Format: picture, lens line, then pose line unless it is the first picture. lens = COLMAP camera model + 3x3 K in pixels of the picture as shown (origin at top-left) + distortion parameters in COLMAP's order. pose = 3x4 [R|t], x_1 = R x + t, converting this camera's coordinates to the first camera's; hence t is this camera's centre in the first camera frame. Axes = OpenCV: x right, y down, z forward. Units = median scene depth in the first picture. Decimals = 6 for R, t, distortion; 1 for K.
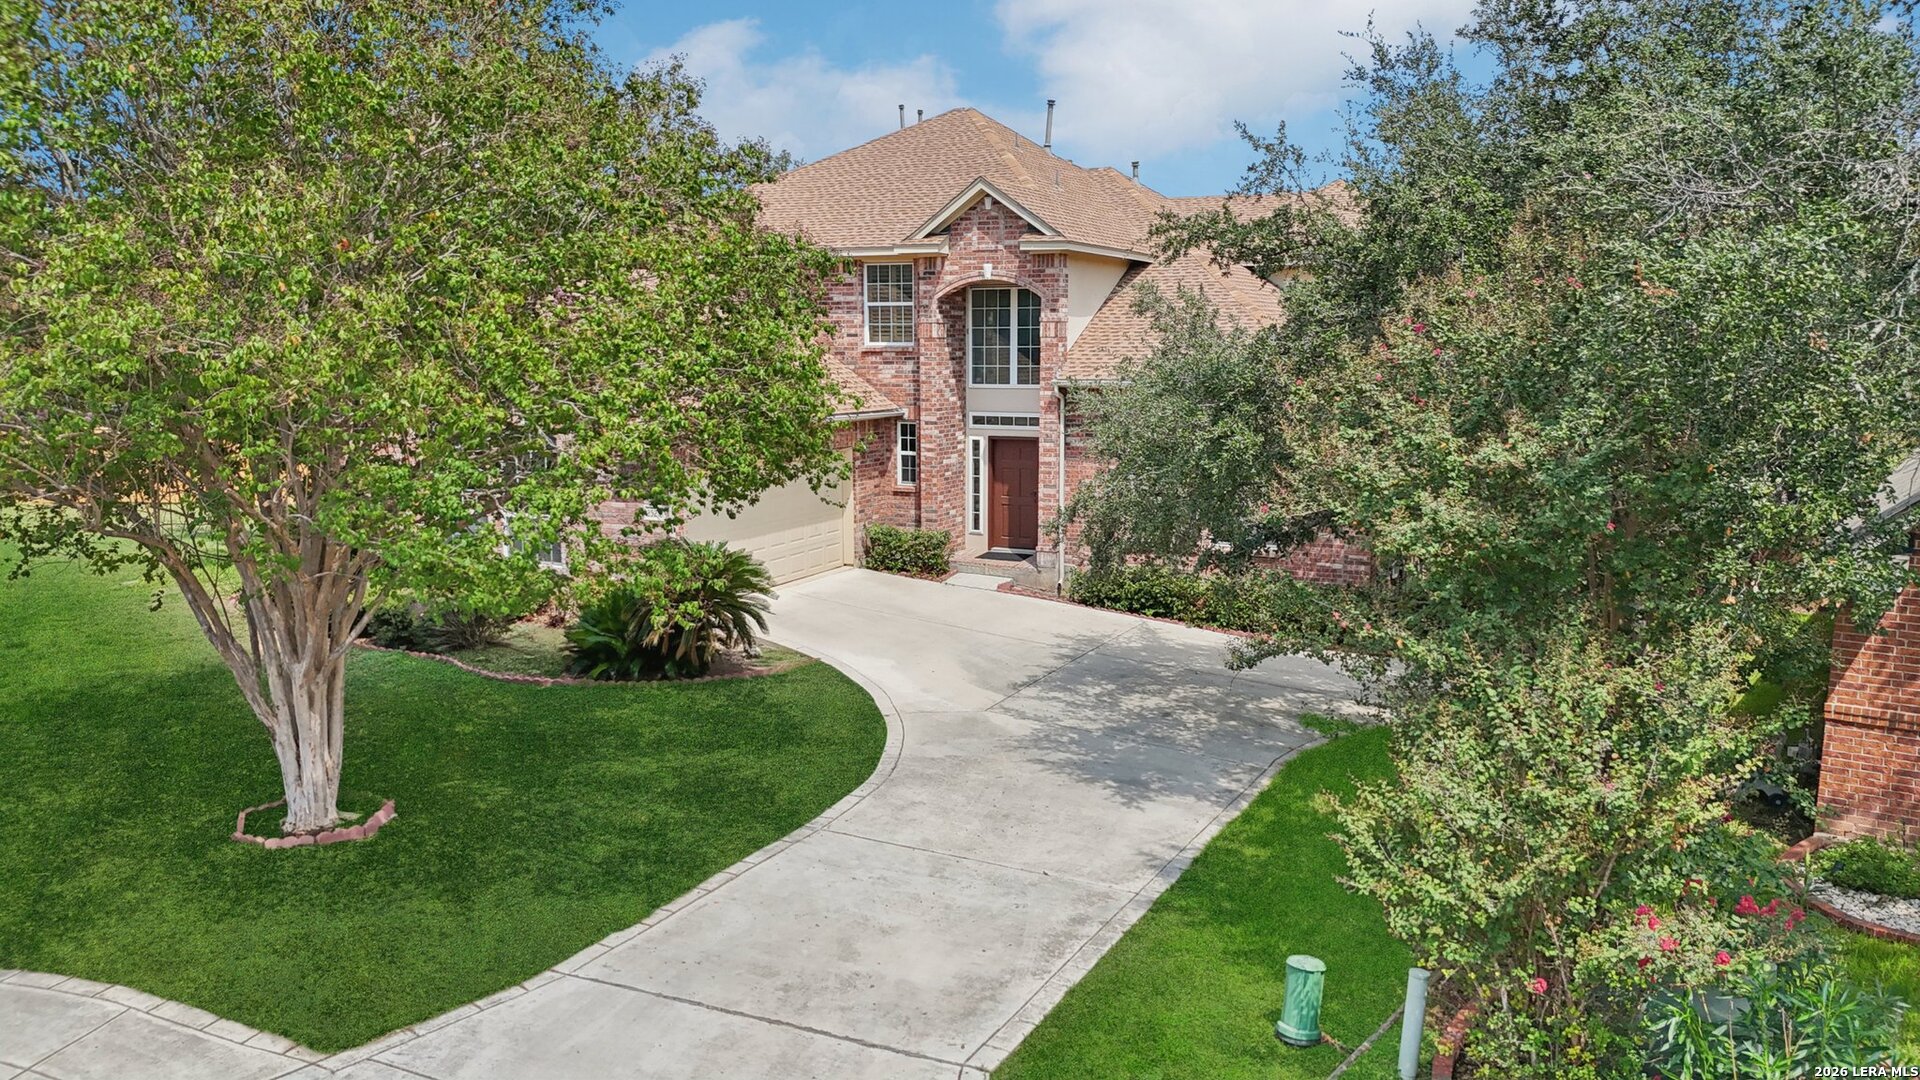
lens RADIAL K [[1410.7, 0, 975.1], [0, 1410.7, 541.8], [0, 0, 1]] dist [0.066480, -0.066650]
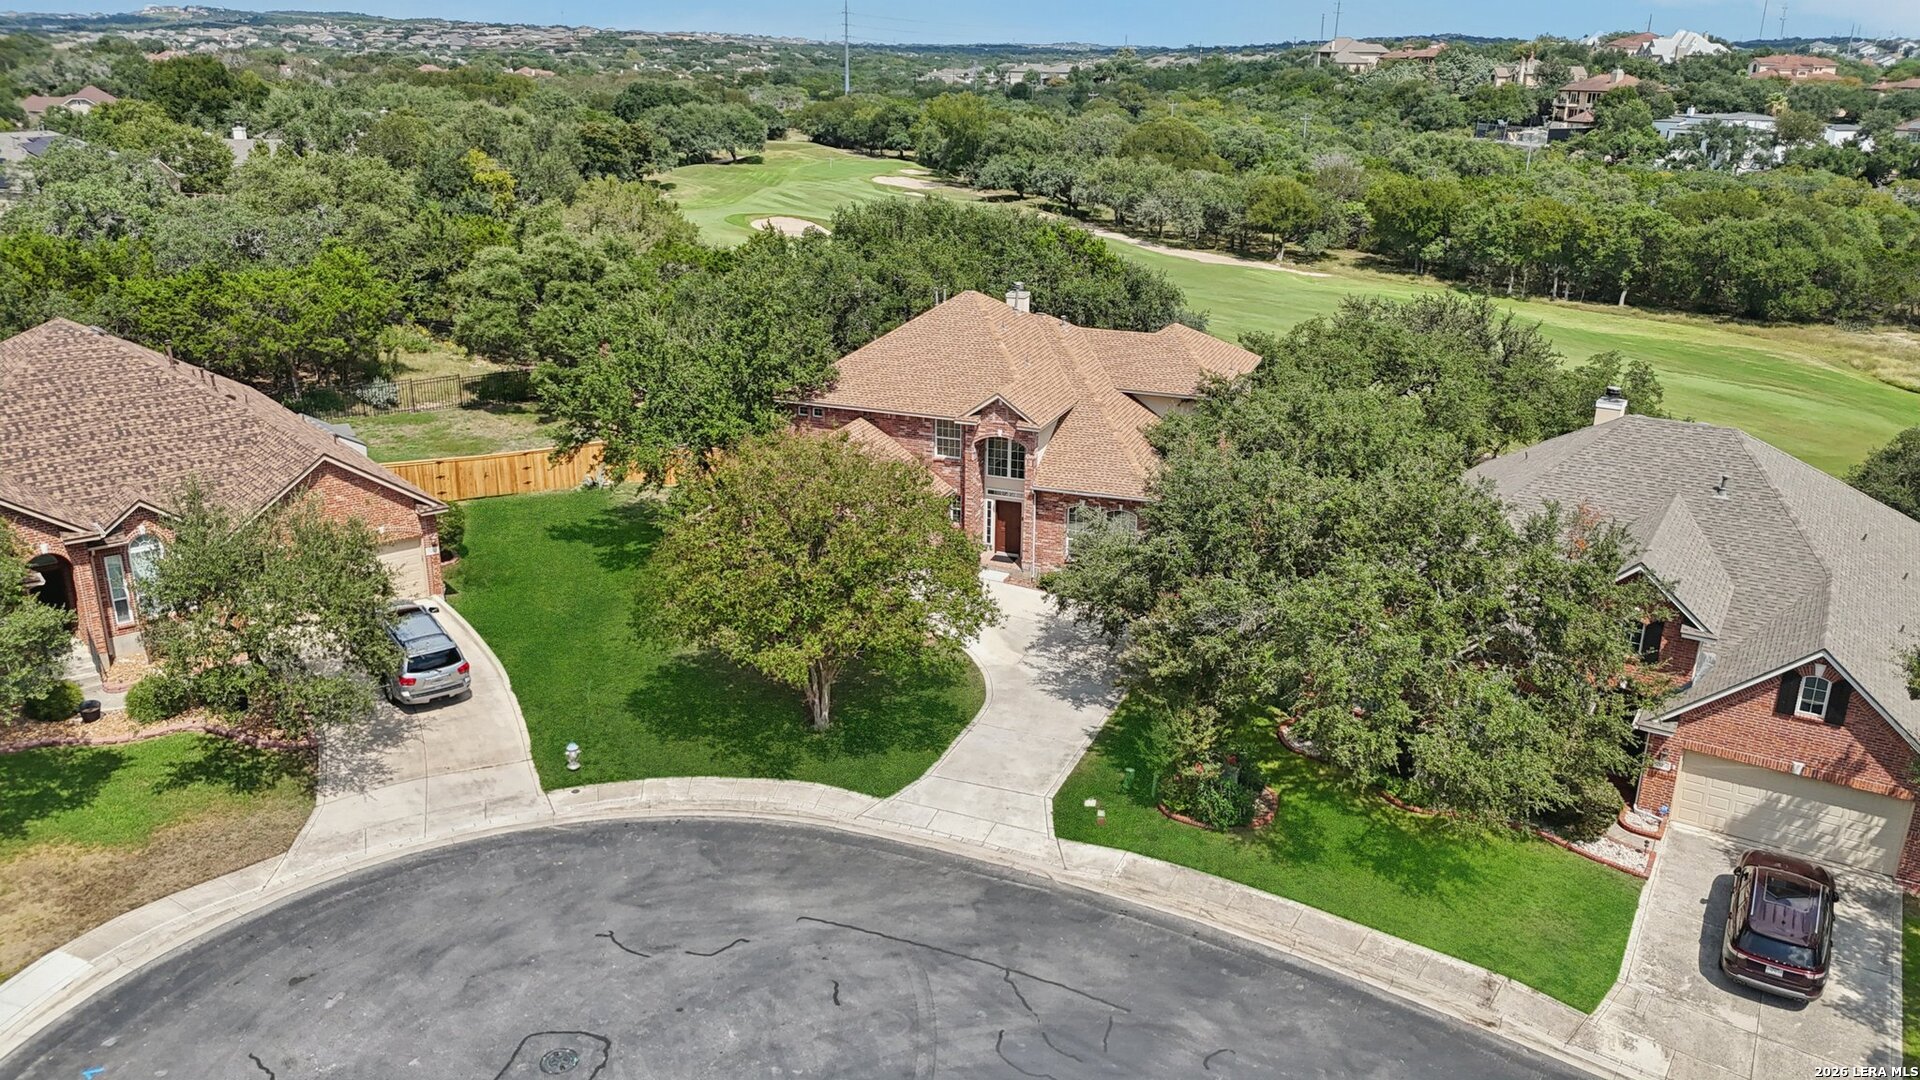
lens RADIAL K [[1410.7, 0, 961.3], [0, 1410.7, 533.8], [0, 0, 1]] dist [0.066480, -0.066650]
pose [[0.997007, -0.017540, 0.075293, -0.213945], [0.003383, 0.982888, 0.184173, -0.441640], [-0.077235, -0.183367, 0.980006, -1.107321]]
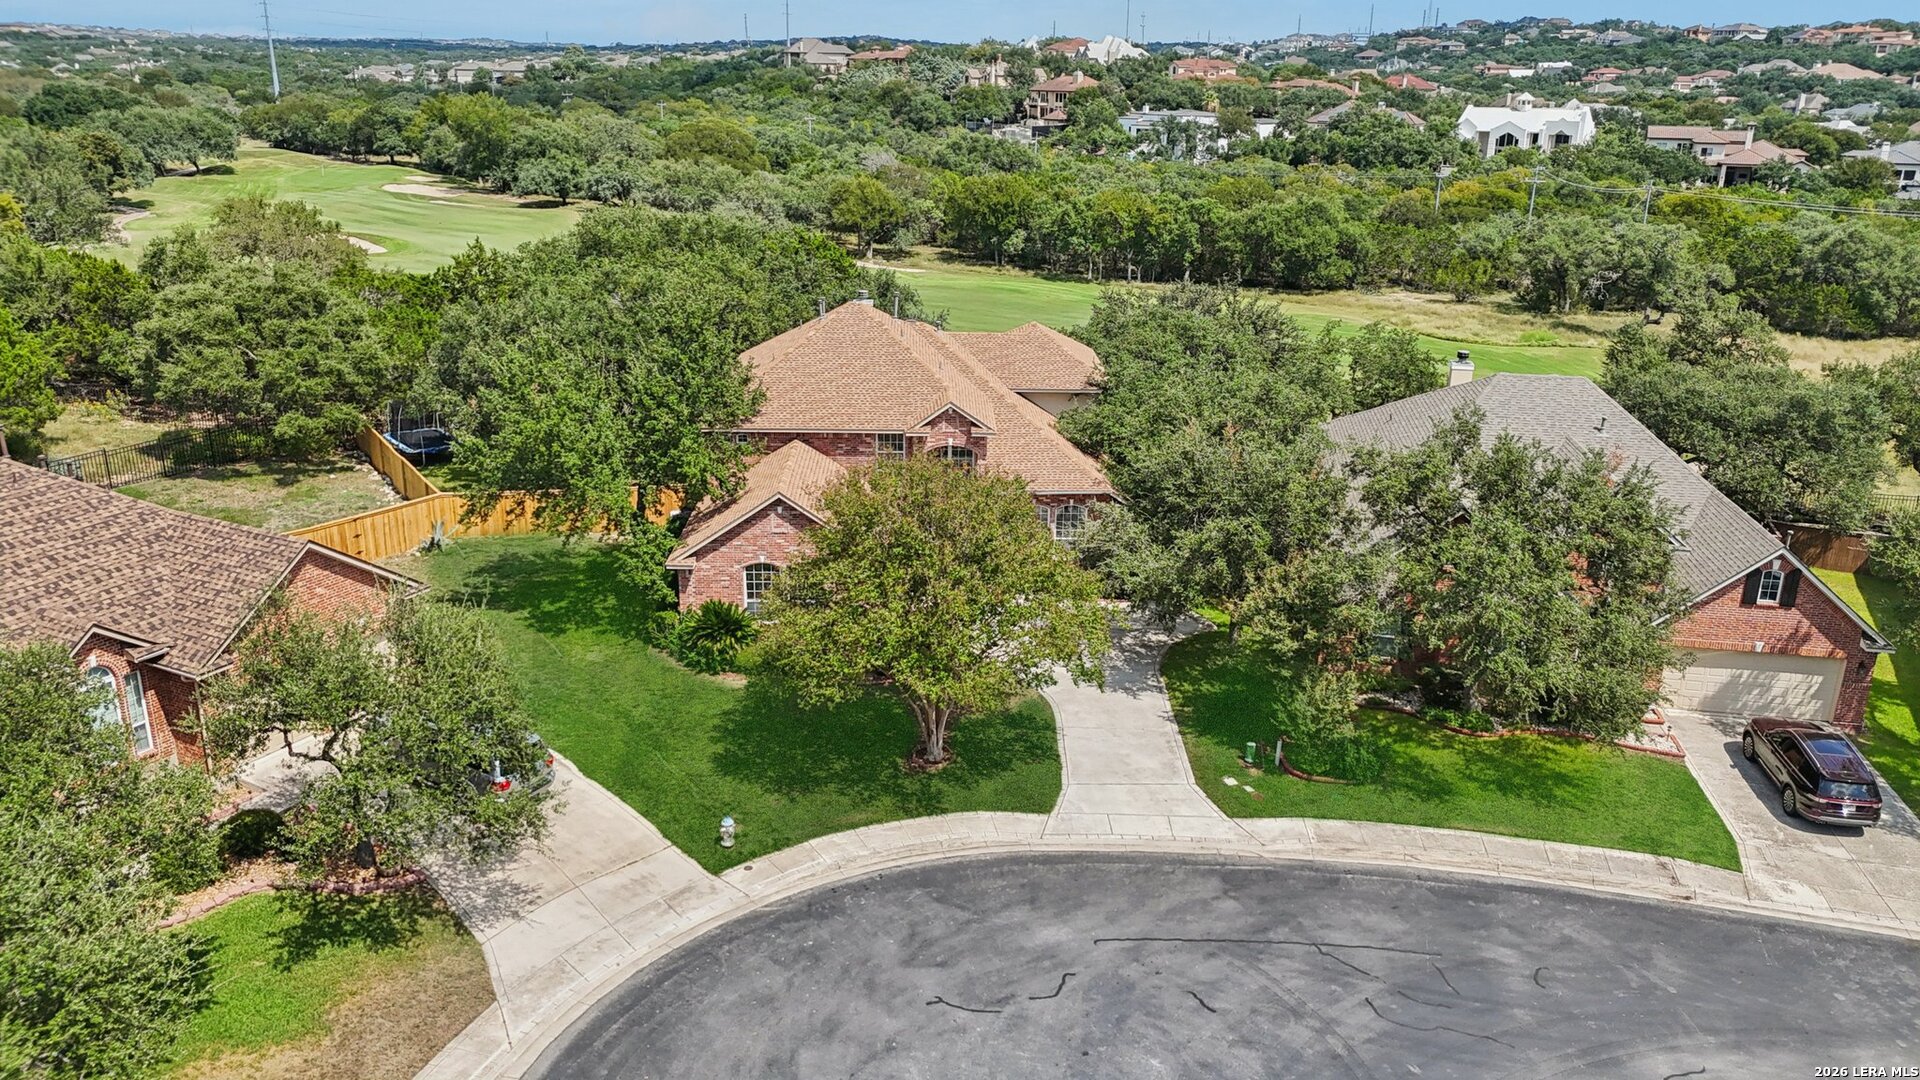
lens RADIAL K [[1410.7, 0, 962.6], [0, 1410.7, 543.4], [0, 0, 1]] dist [0.066480, -0.066650]
pose [[0.896619, -0.136576, 0.421215, -0.898216], [0.054298, 0.977978, 0.201520, -0.476130], [-0.439462, -0.157816, 0.884289, -0.904768]]
